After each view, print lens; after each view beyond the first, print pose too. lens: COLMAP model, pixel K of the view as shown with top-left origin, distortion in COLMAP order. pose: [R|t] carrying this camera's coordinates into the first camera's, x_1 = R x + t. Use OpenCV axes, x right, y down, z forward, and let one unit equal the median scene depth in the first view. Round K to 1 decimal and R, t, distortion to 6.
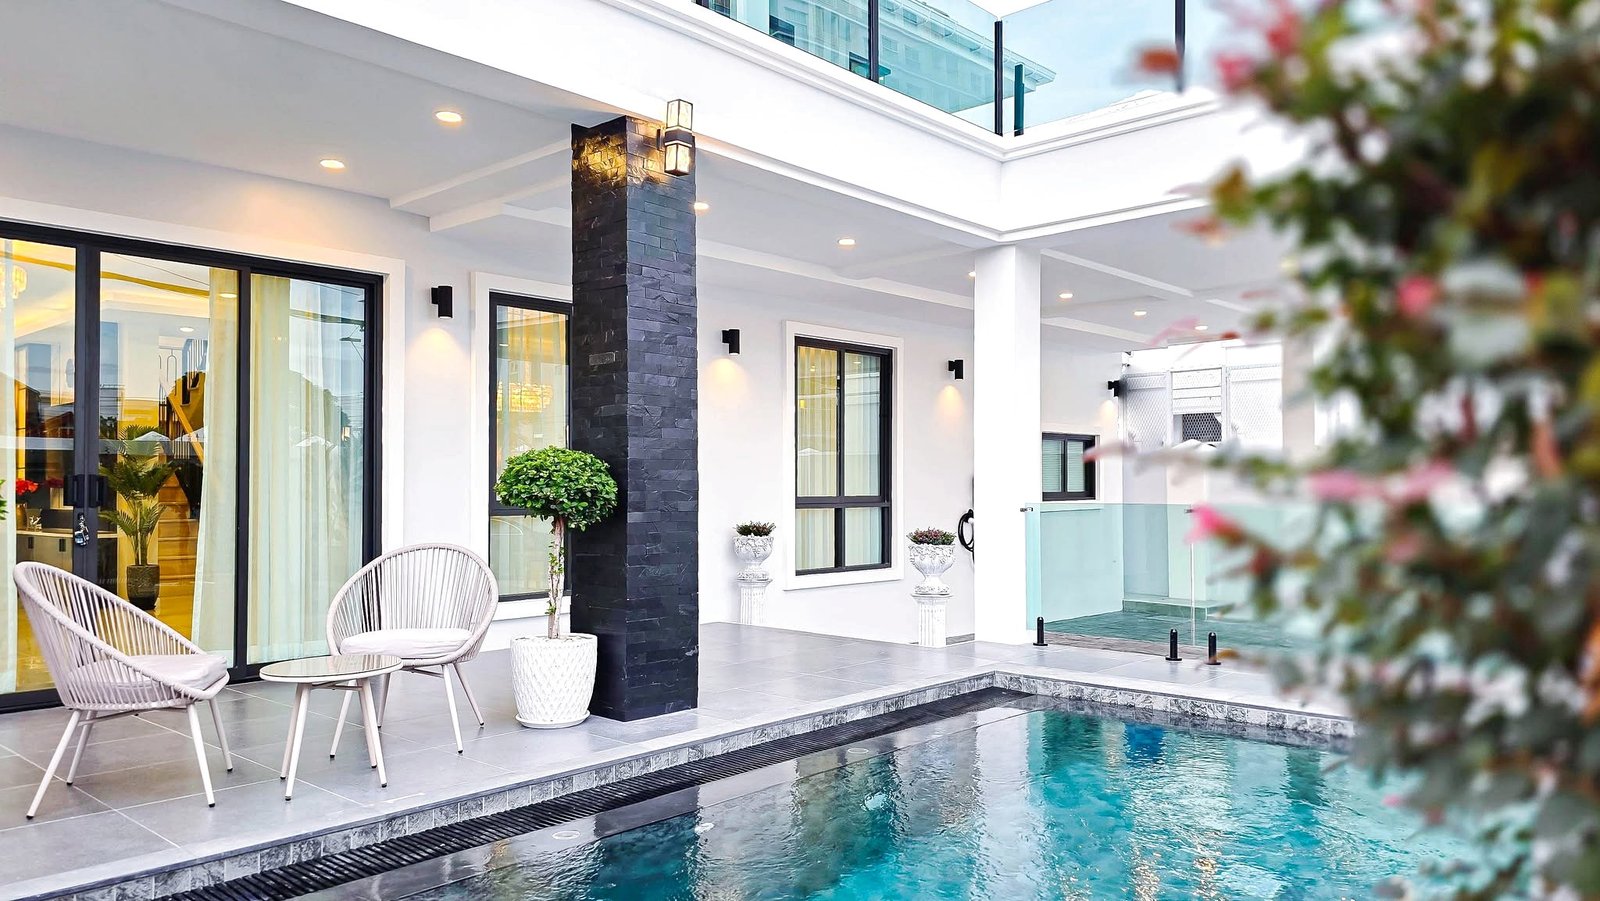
lens RADIAL K [[1108.5, 0, 800.7], [0, 1108.5, 472.6], [0, 0, 1]] dist [0.069081, -0.063551]
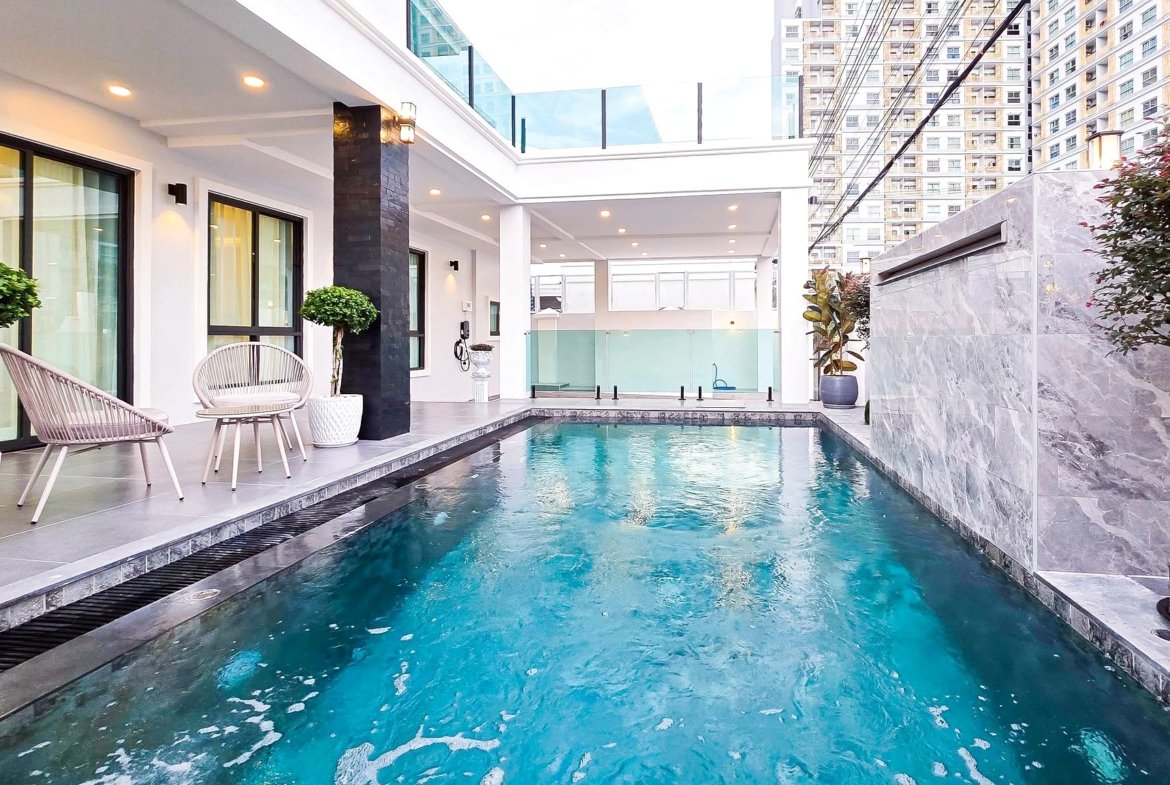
lens RADIAL K [[596.0, 0, 583.5], [0, 596.0, 348.5], [0, 0, 1]] dist [0.002363, 0.000360]
pose [[0.840893, -0.000451, 0.541201, -0.381743], [-0.008581, 0.999863, 0.014166, 0.054599], [-0.541133, -0.016556, 0.840774, 0.009320]]
